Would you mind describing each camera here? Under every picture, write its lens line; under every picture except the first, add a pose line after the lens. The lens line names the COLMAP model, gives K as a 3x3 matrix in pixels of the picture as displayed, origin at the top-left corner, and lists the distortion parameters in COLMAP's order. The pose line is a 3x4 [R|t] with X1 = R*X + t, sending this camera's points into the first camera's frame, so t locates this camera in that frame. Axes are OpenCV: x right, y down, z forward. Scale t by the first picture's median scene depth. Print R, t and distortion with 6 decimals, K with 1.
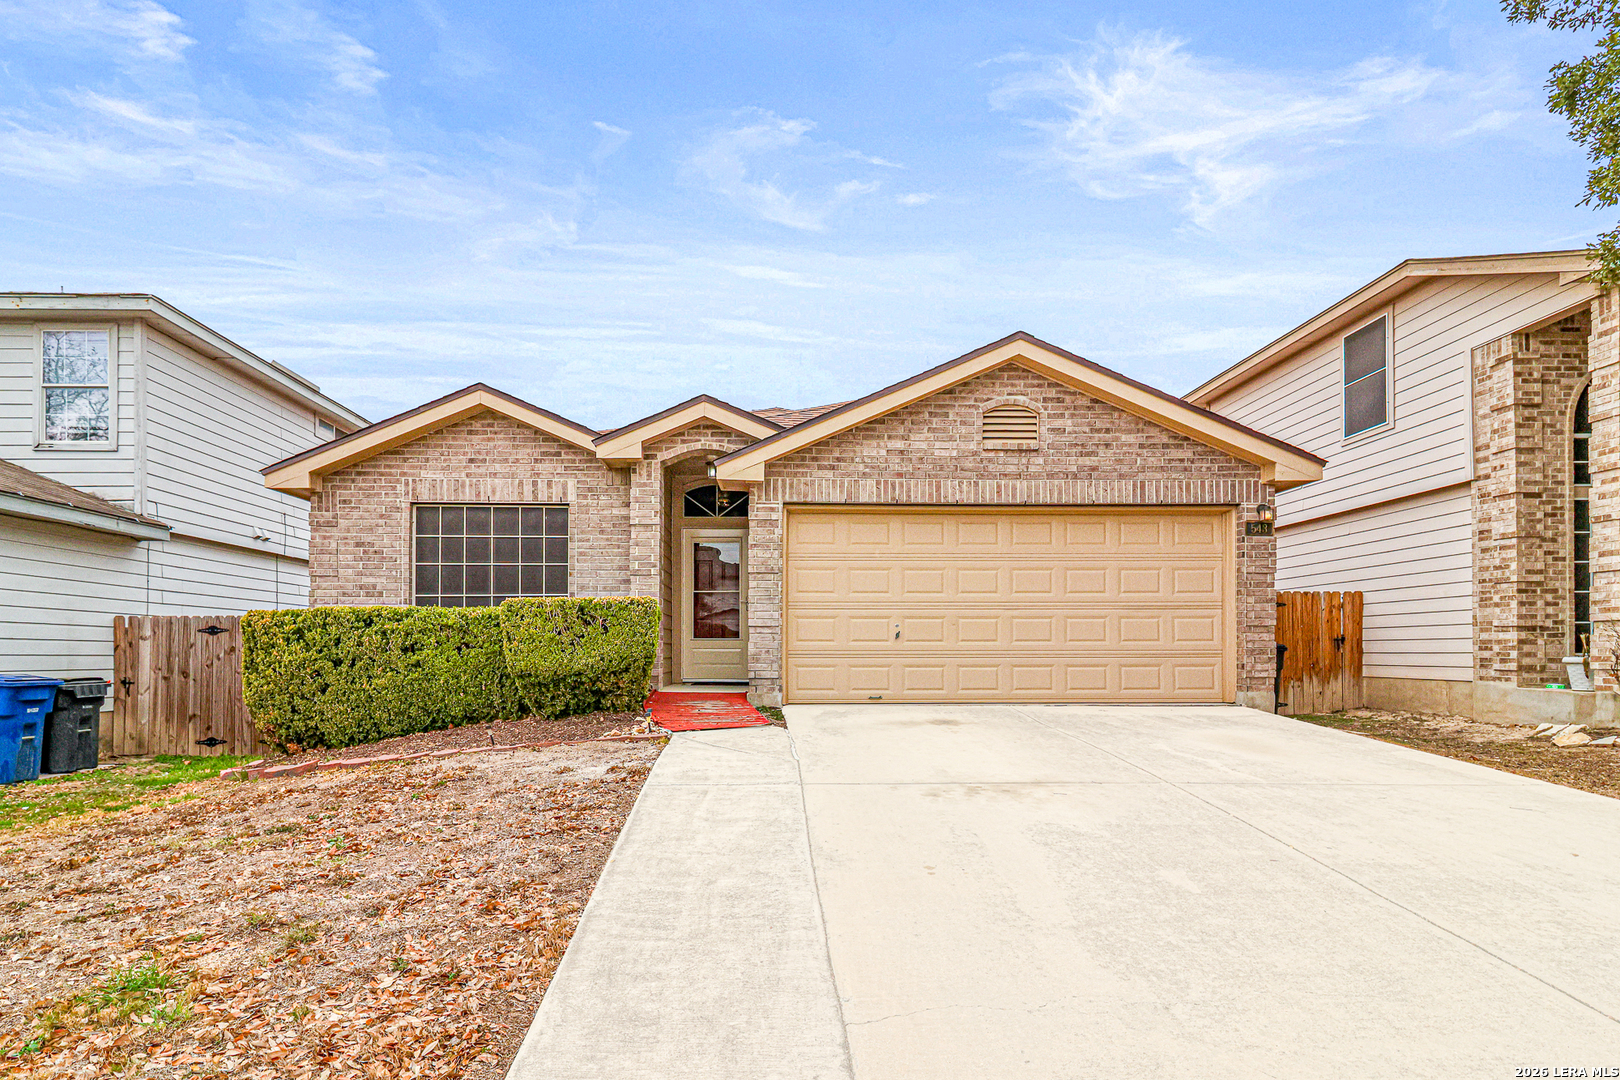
lens RADIAL K [[867.9, 0, 805.7], [0, 867.9, 559.6], [0, 0, 1]] dist [0.001397, 0.000778]
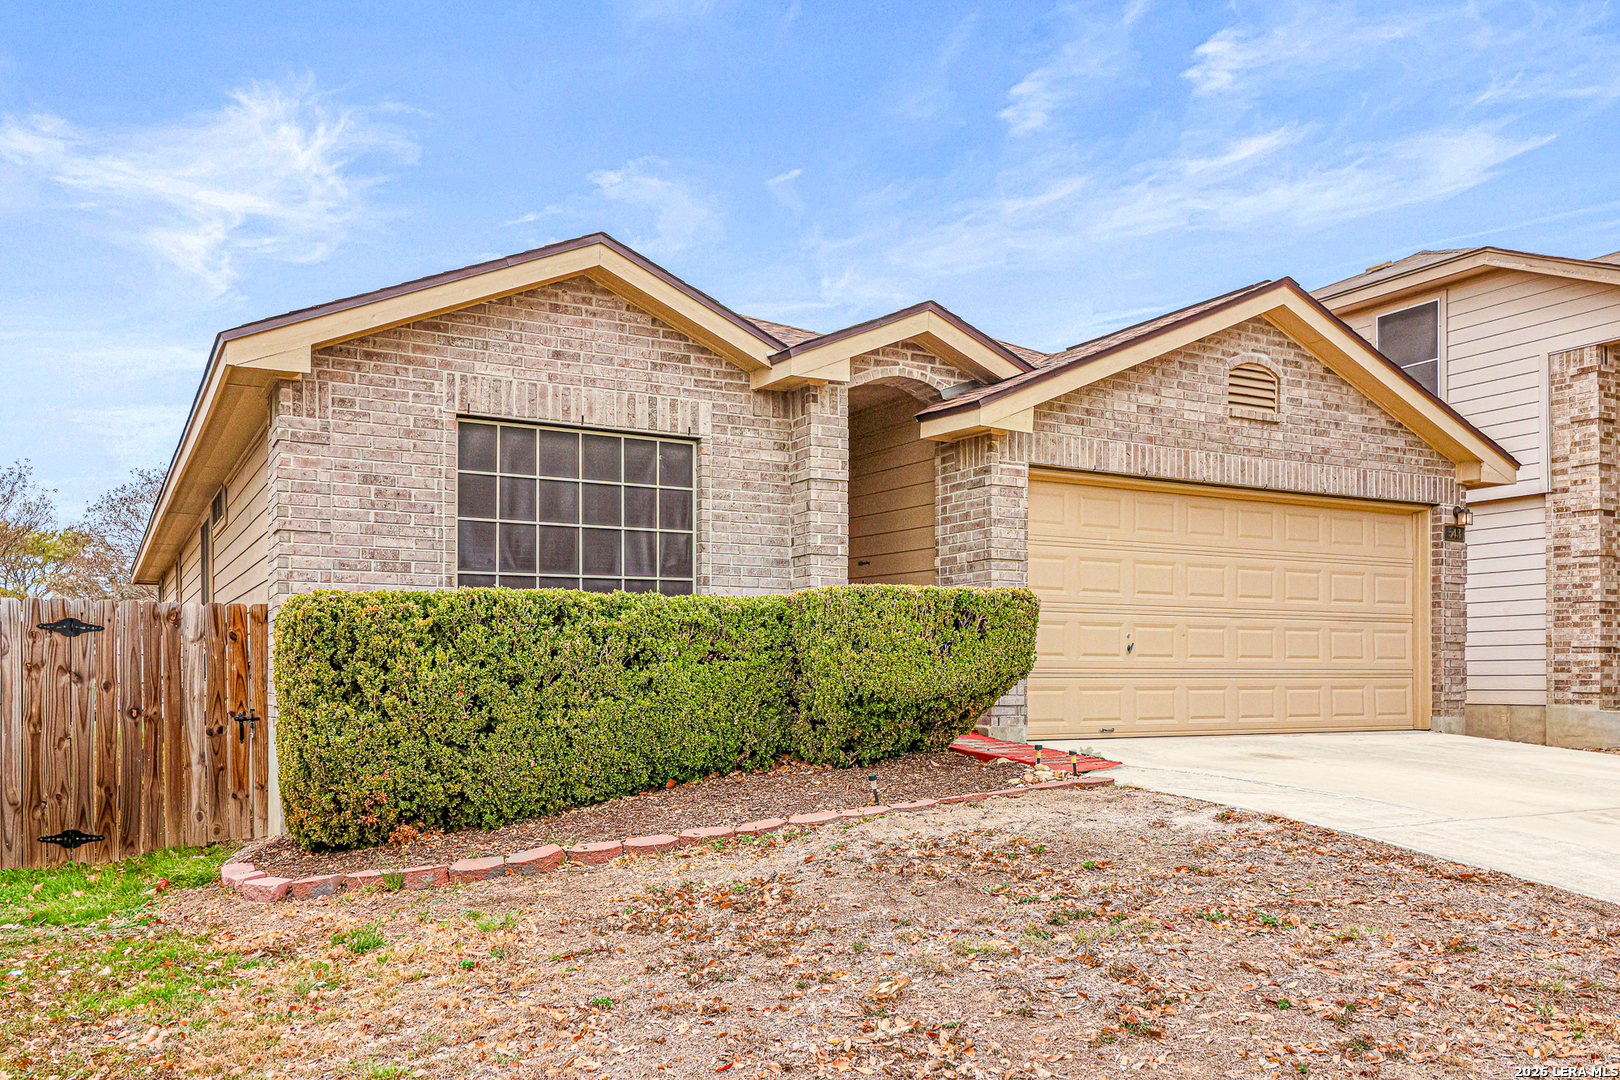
lens RADIAL K [[1325.5, 0, 810.0], [0, 1325.5, 540.0], [0, 0, 1]] dist [-0.002078, -0.002901]
pose [[0.888610, 0.049293, 0.456008, -0.664973], [-0.048182, 0.998739, -0.014071, 0.021267], [-0.456127, -0.009468, 0.889865, 0.091218]]
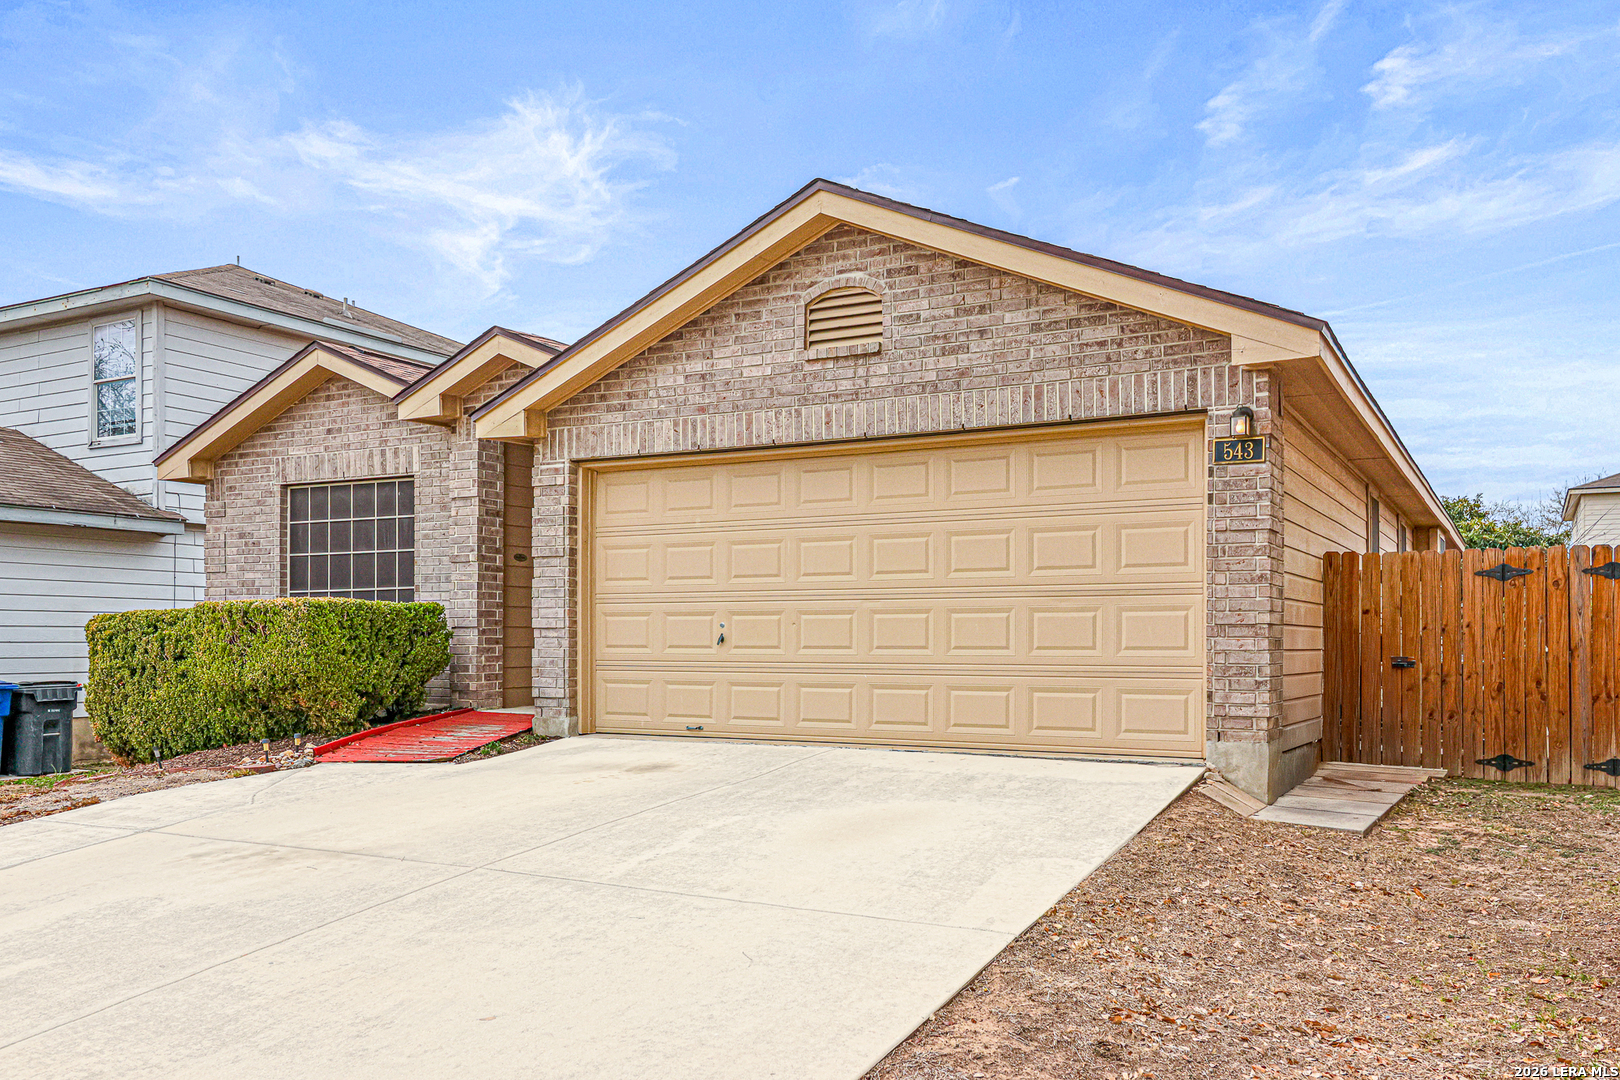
lens RADIAL K [[1309.8, 0, 843.4], [0, 1309.8, 495.5], [0, 0, 1]] dist [0.003765, 0.001755]
pose [[0.870757, -0.051993, -0.488957, 0.693669], [0.052087, 0.998552, -0.013422, -0.008574], [0.488947, -0.013781, 0.872204, 0.133821]]
